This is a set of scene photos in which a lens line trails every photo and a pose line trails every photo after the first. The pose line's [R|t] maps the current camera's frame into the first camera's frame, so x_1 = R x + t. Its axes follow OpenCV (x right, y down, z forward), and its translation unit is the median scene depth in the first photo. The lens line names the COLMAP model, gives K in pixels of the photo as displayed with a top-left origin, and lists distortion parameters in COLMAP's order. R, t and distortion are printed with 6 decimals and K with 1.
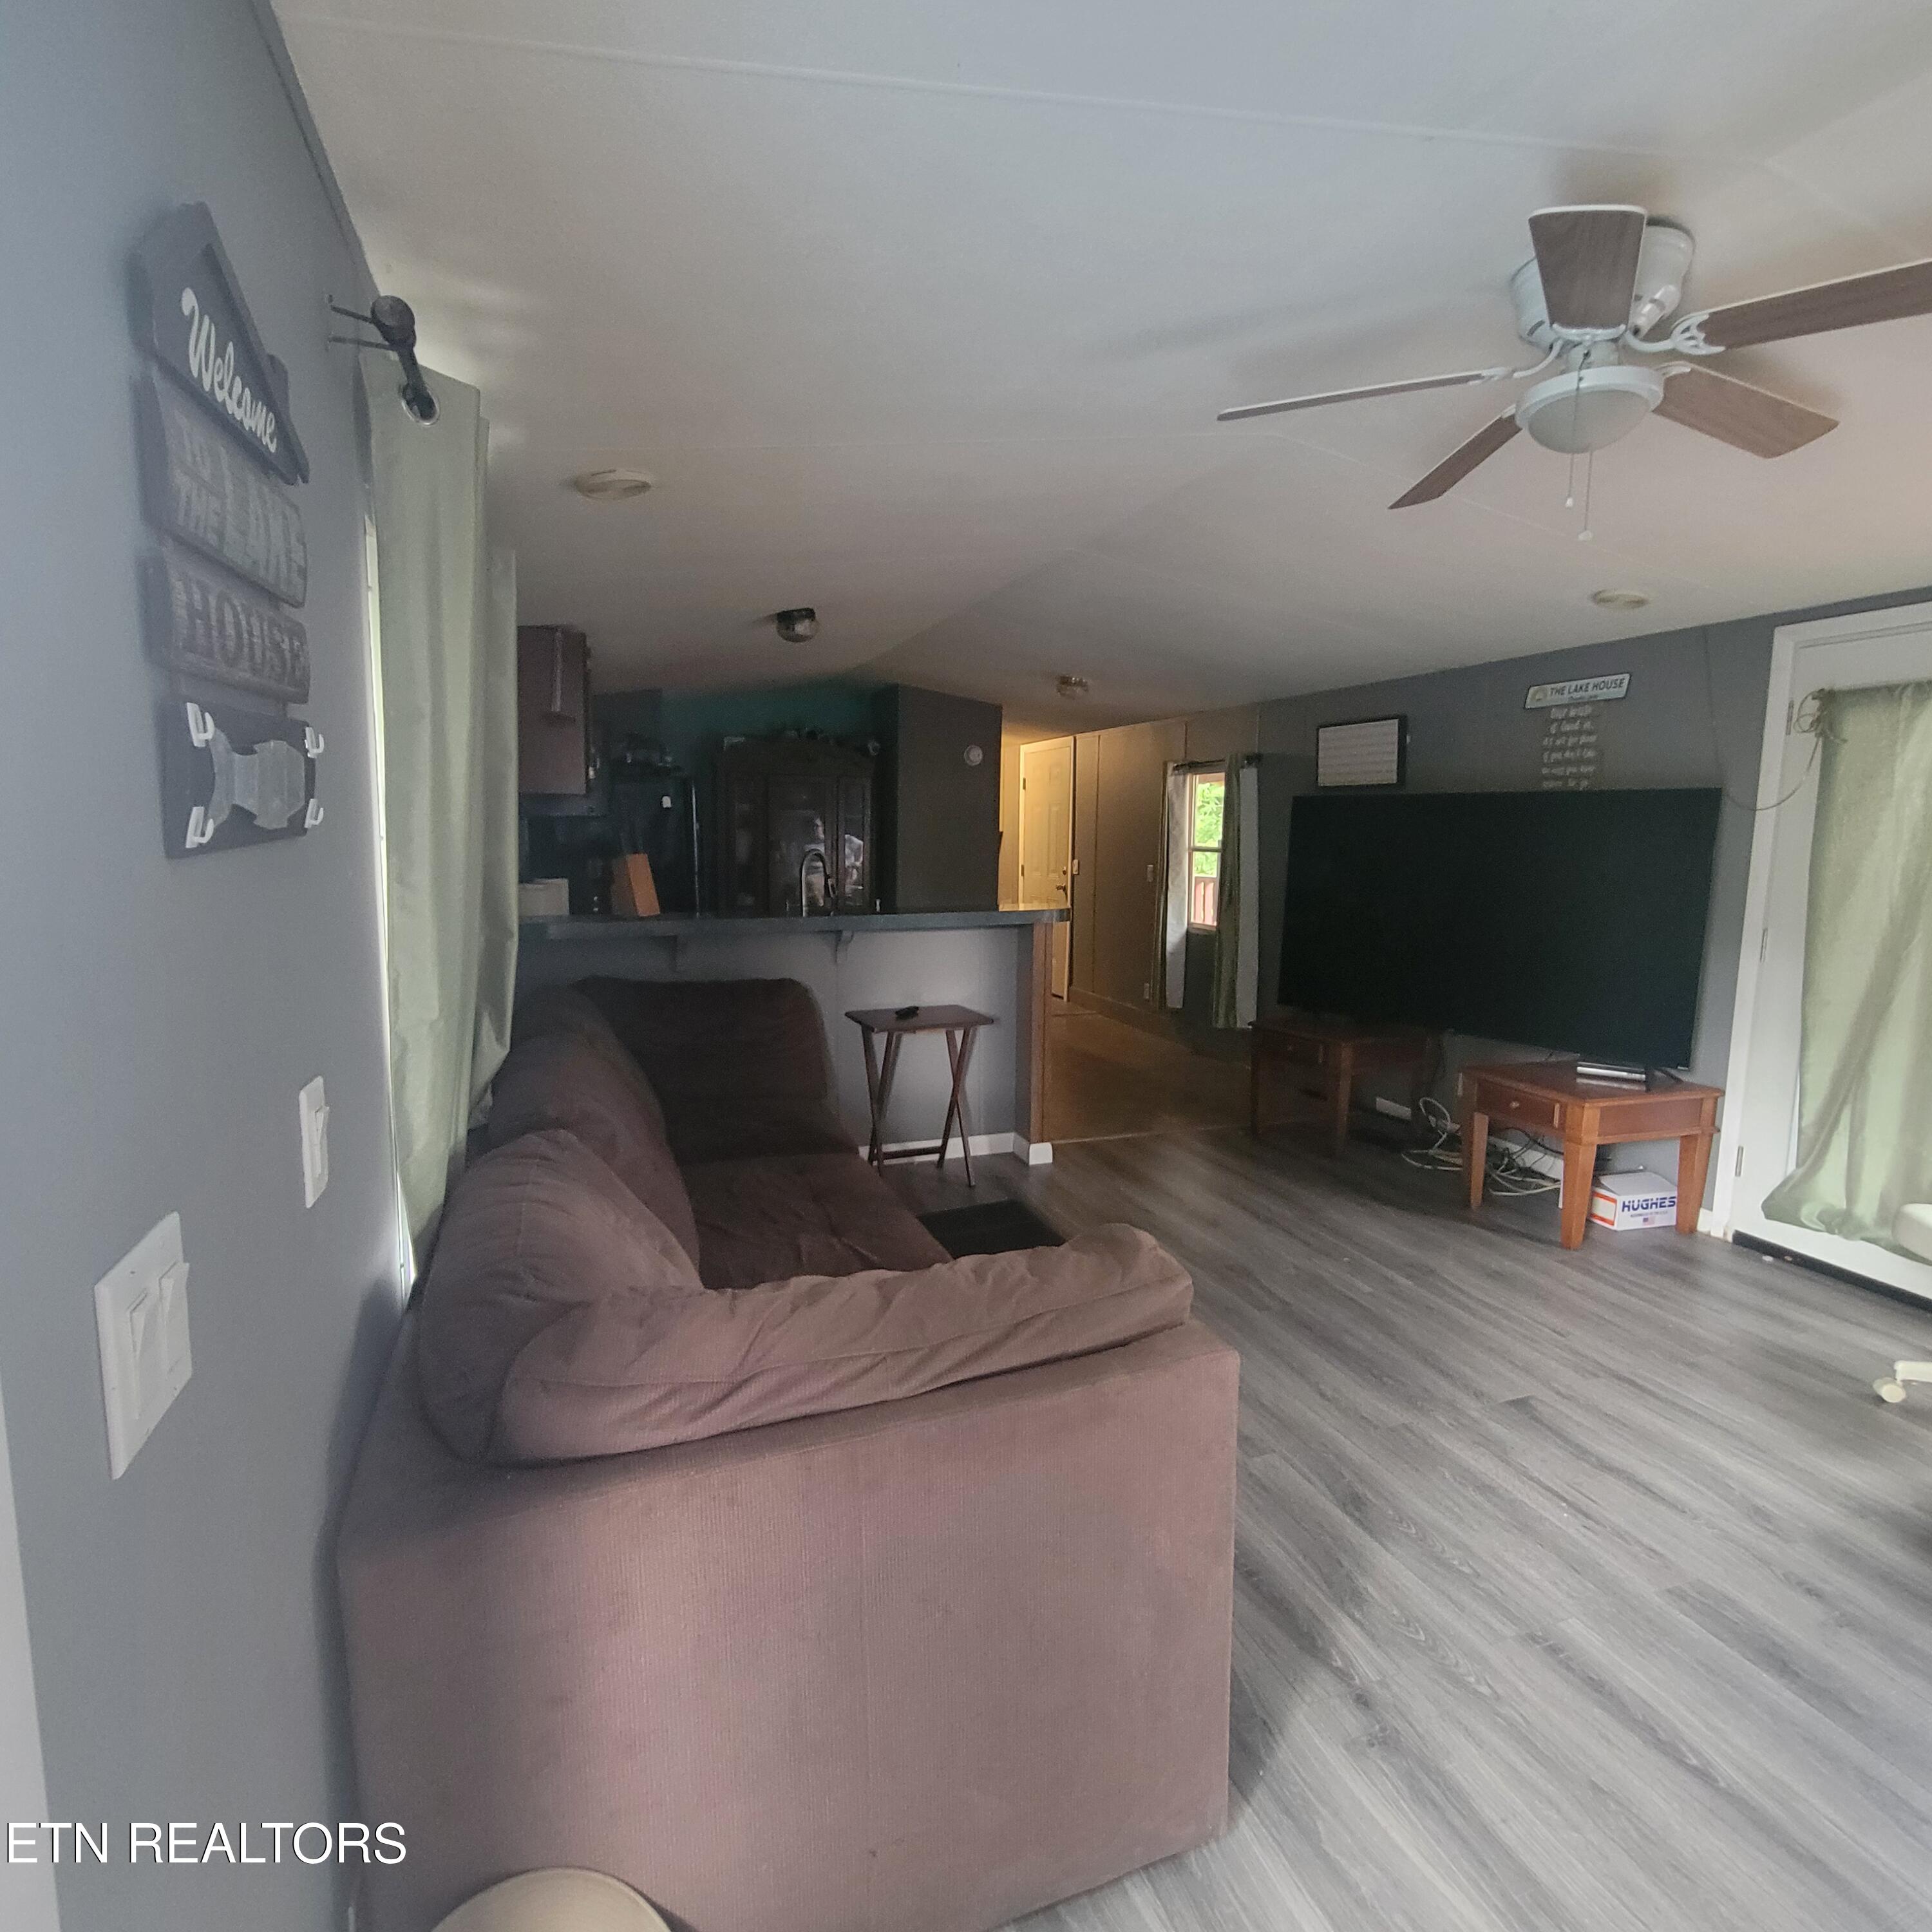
lens RADIAL K [[1062.0, 0, 972.8], [0, 1062.0, 966.2], [0, 0, 1]] dist [0.005497, -0.003792]
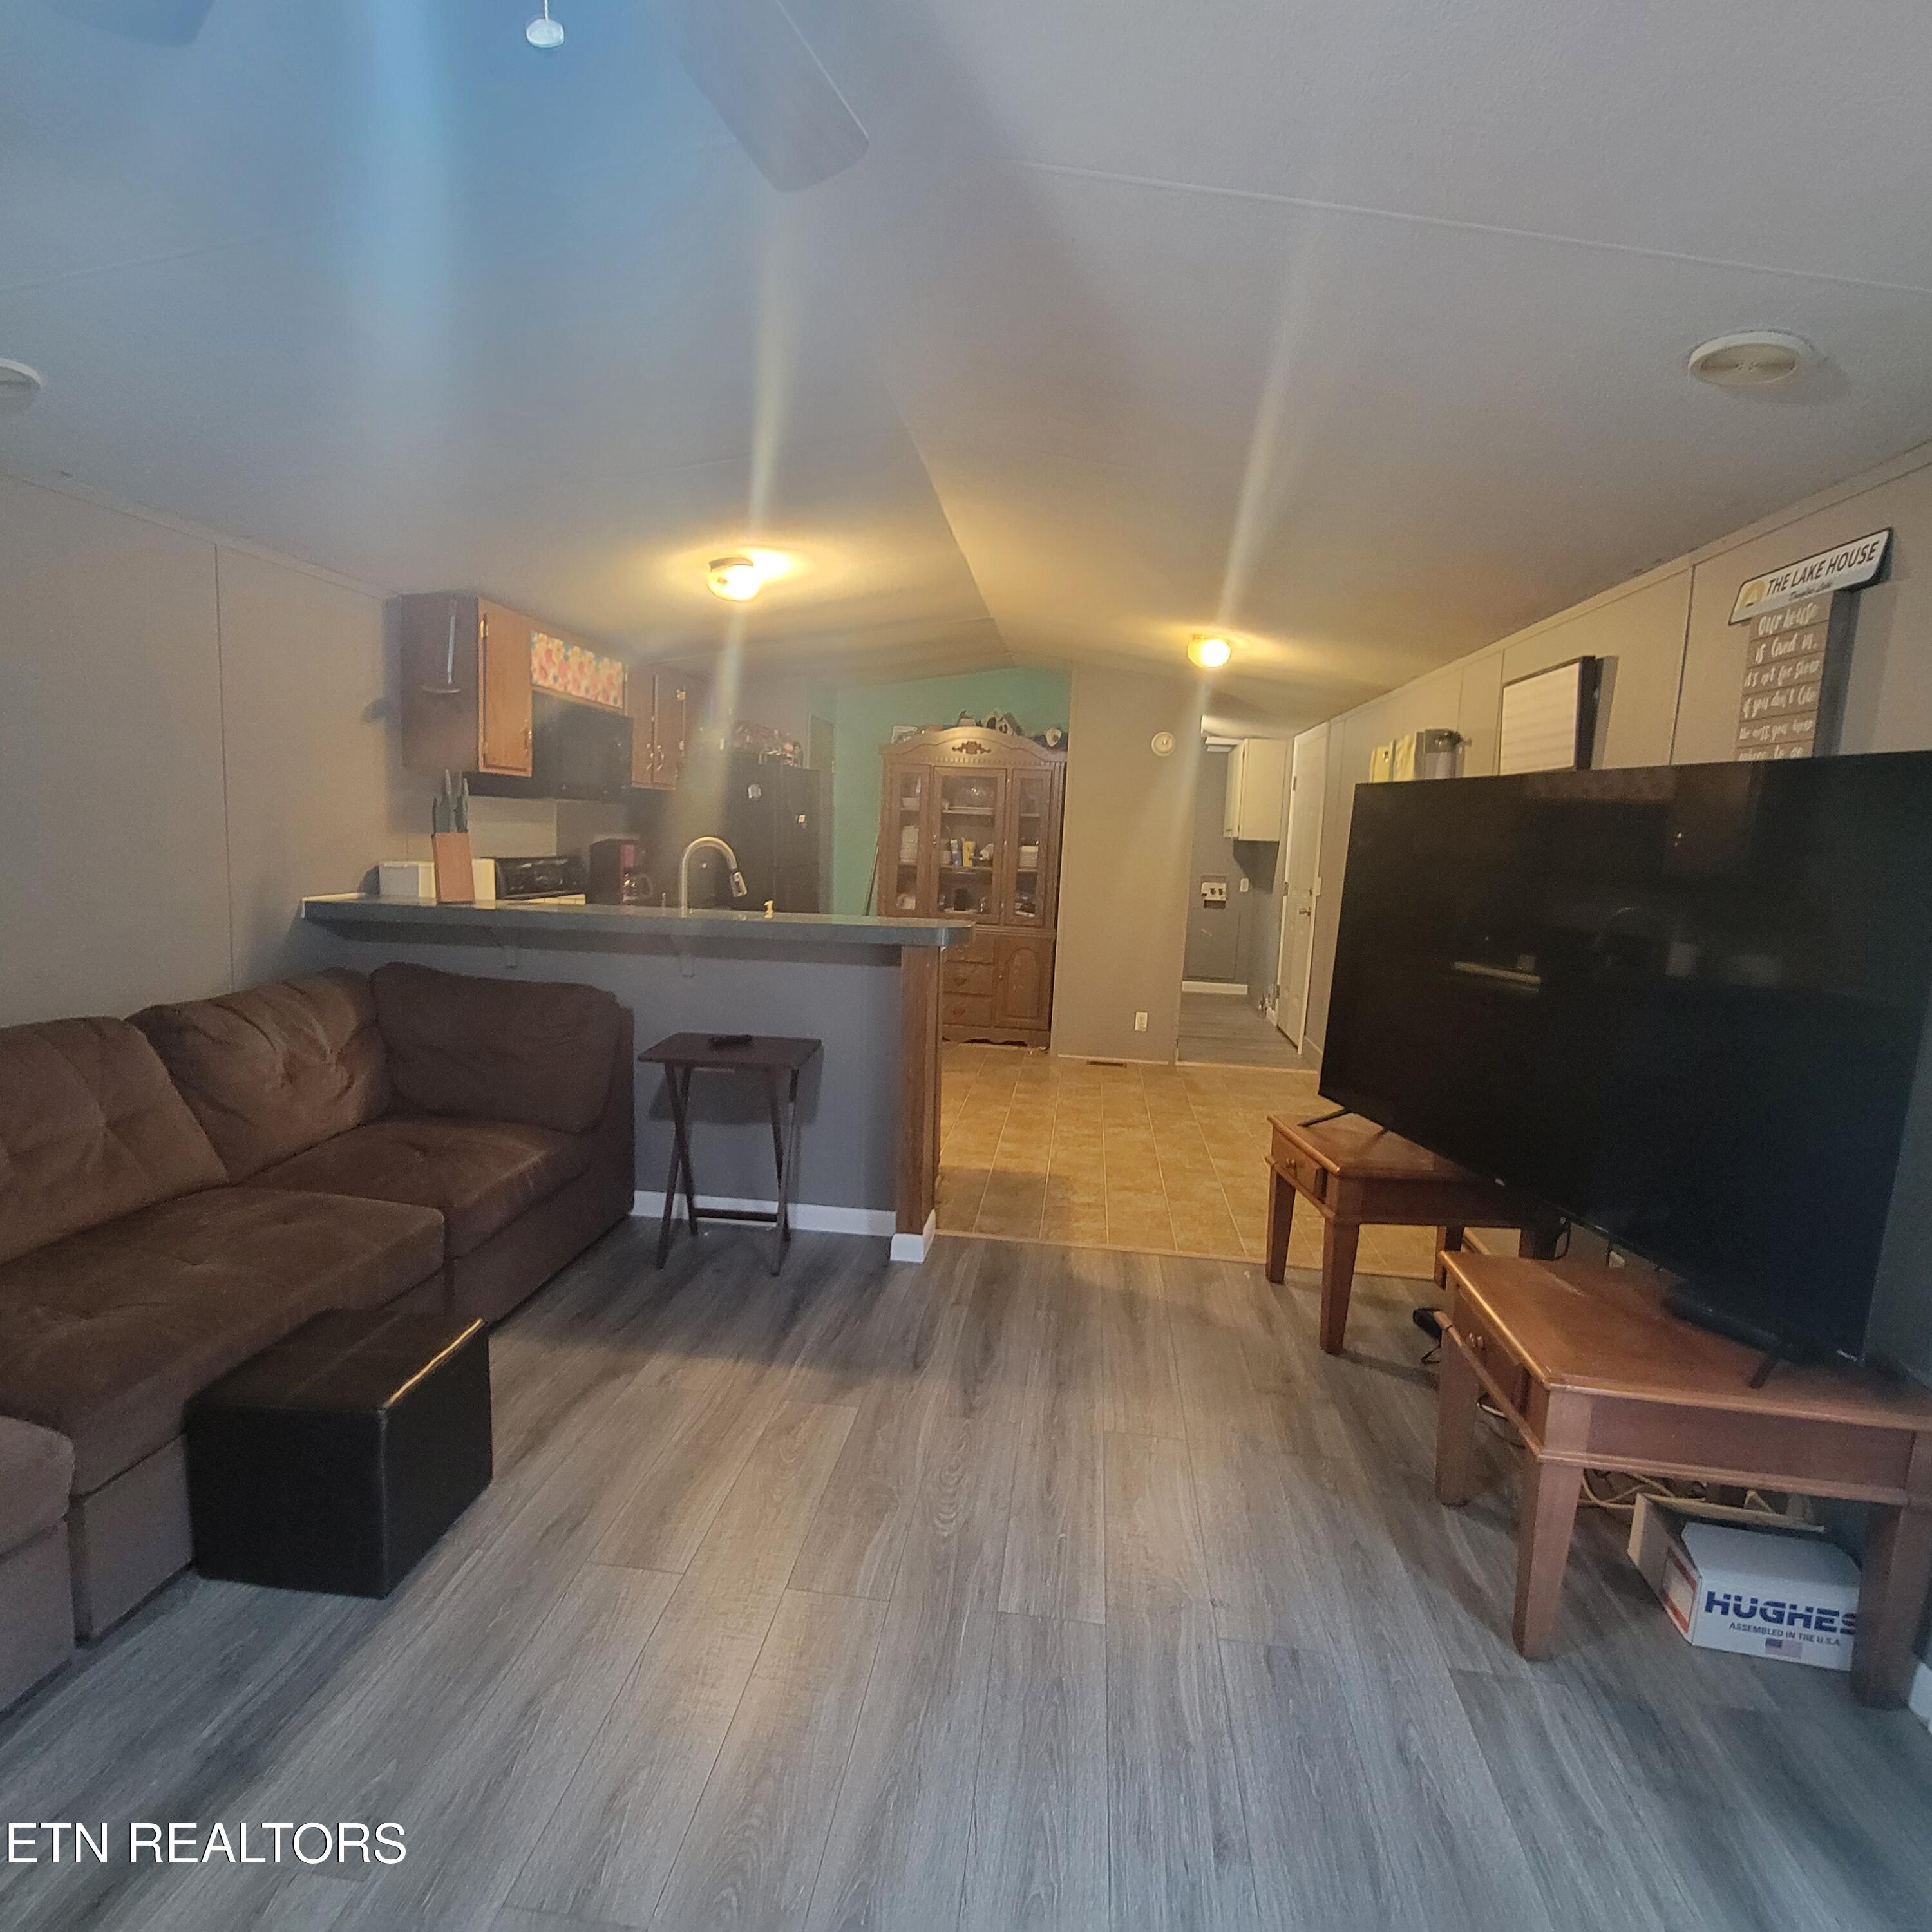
lens RADIAL K [[1062.0, 0, 969.9], [0, 1062.0, 960.7], [0, 0, 1]] dist [0.005497, -0.003792]
pose [[0.890211, 0.083265, -0.447875, 0.535574], [-0.091014, 0.995841, 0.004236, -0.043381], [0.446365, 0.036992, 0.894086, 0.421304]]
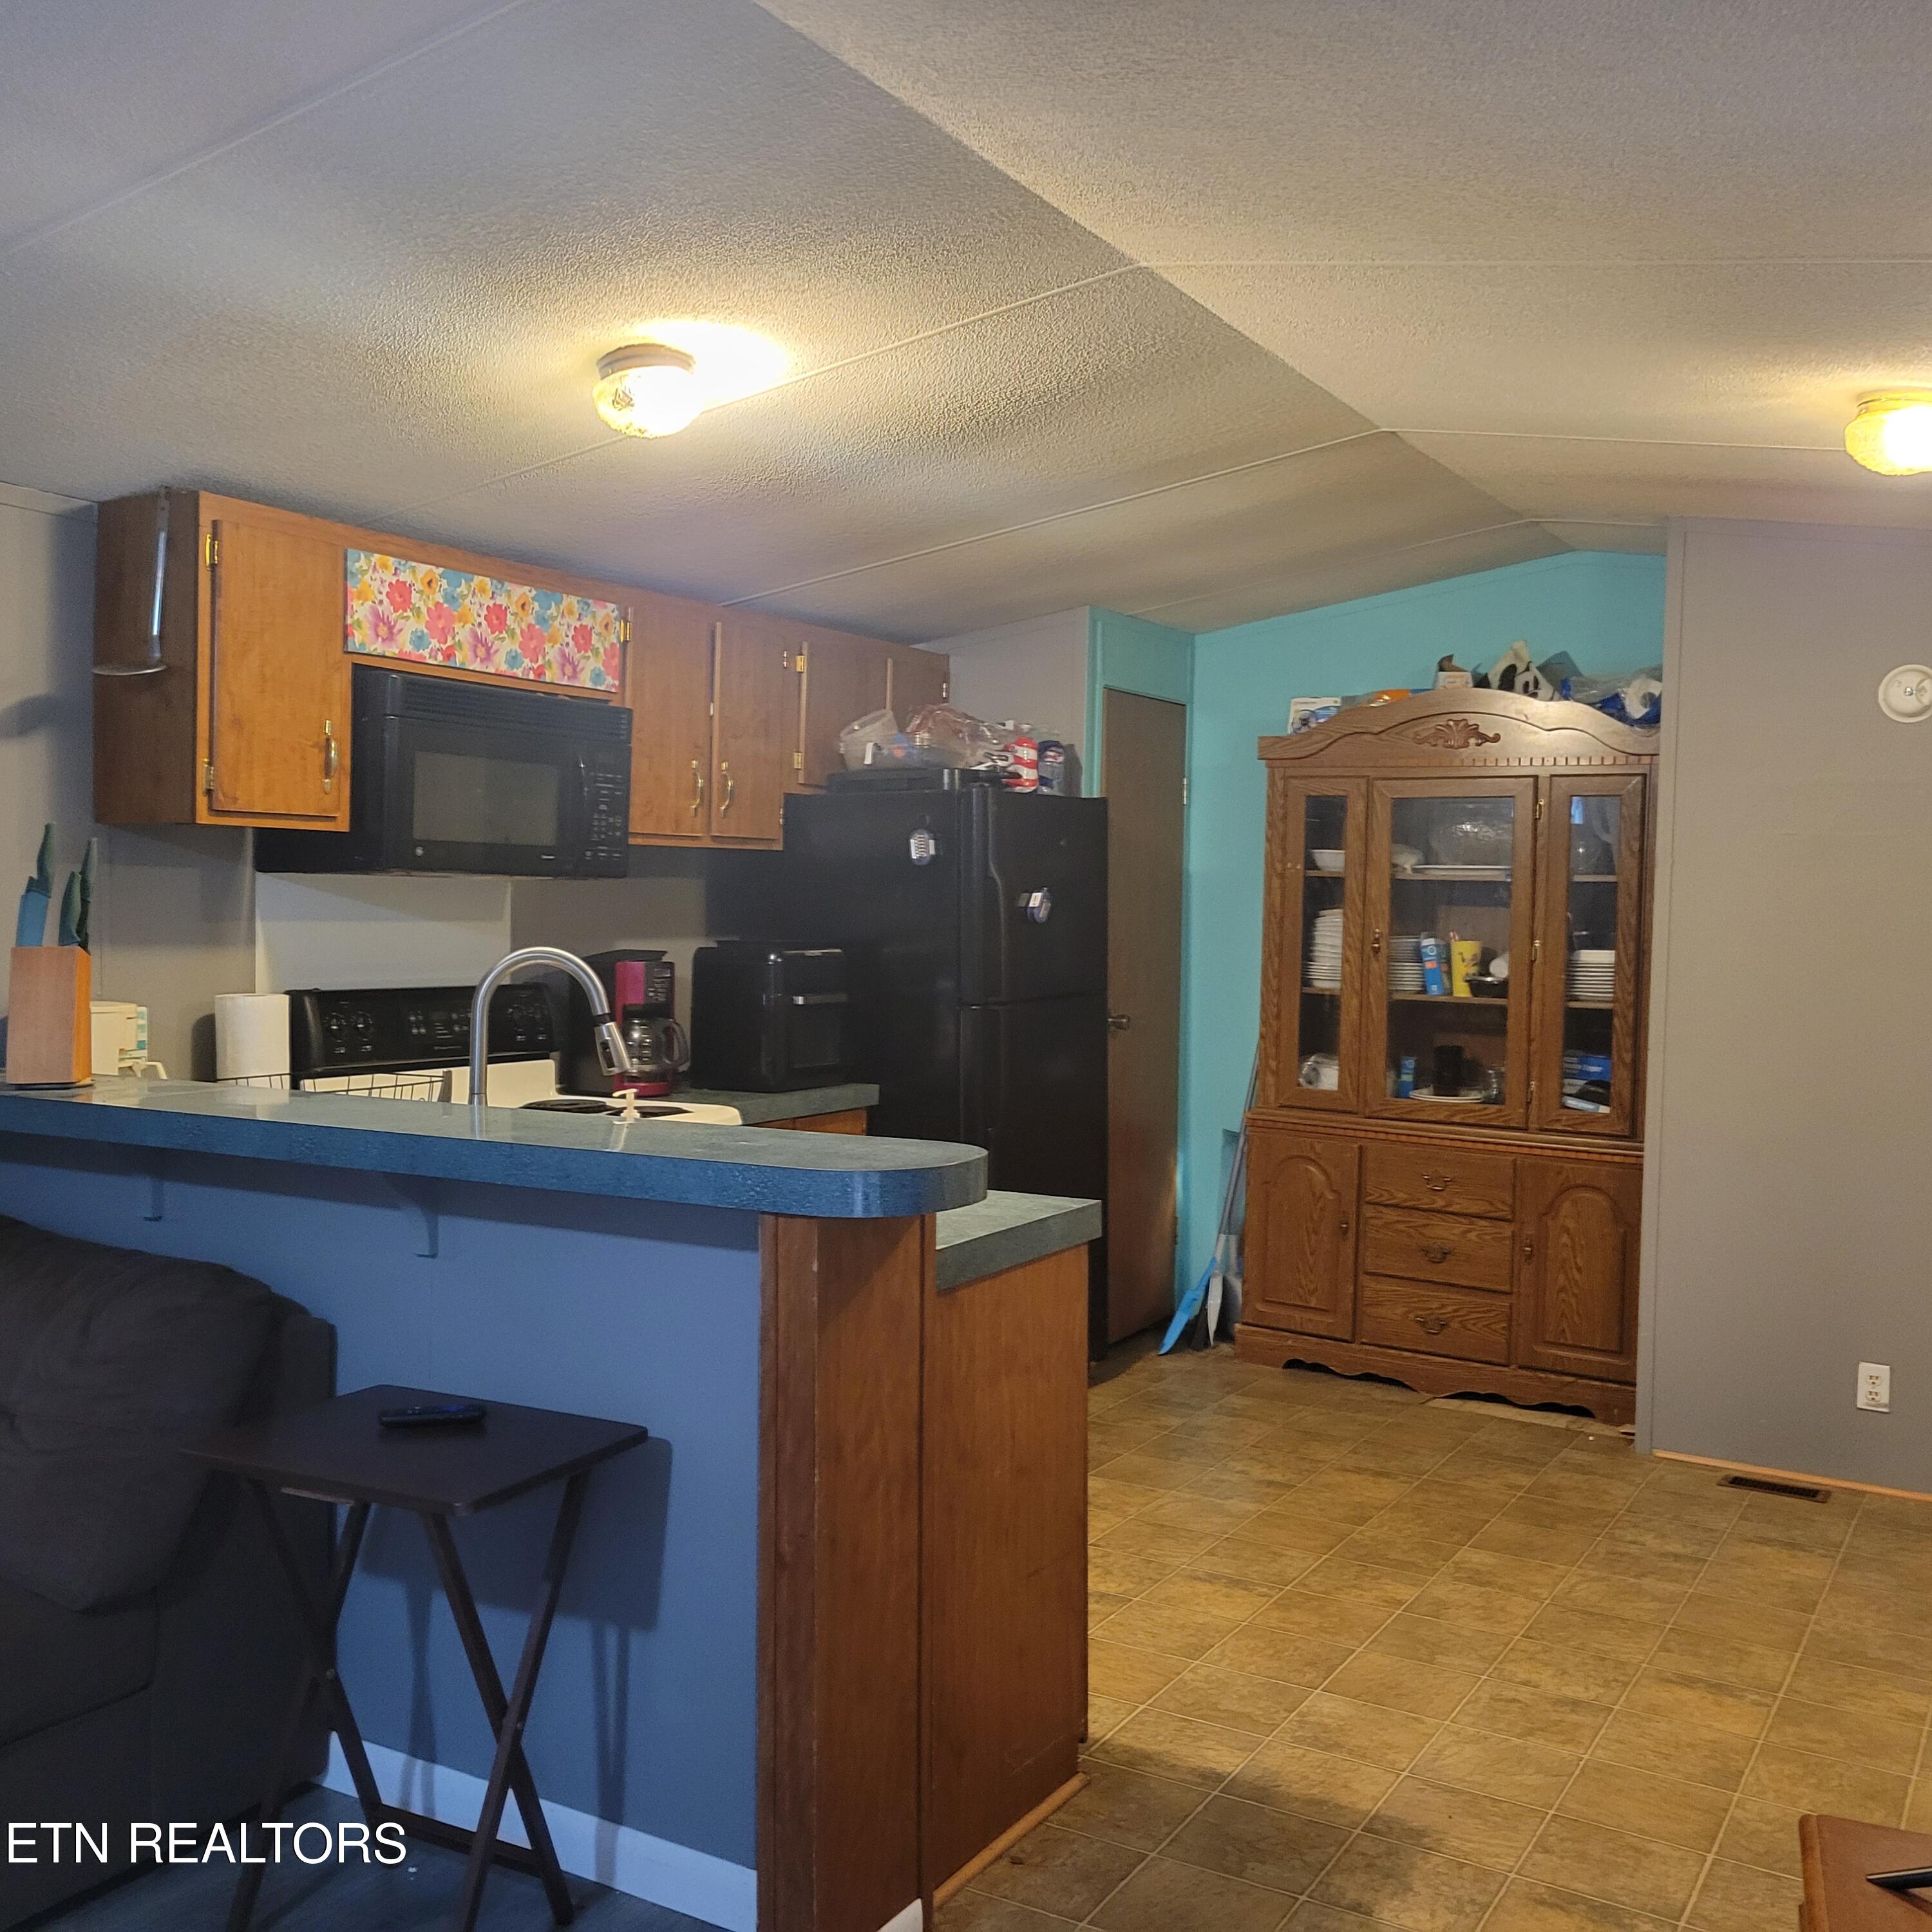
lens RADIAL K [[1939.2, 0, 961.1], [0, 1939.2, 970.7], [0, 0, 1]] dist [0.050776, 0.000000]
pose [[0.627448, 0.030889, -0.778046, 0.629136], [-0.110748, 0.992595, -0.049905, -0.103638], [0.770743, 0.117479, 0.626222, 0.842112]]
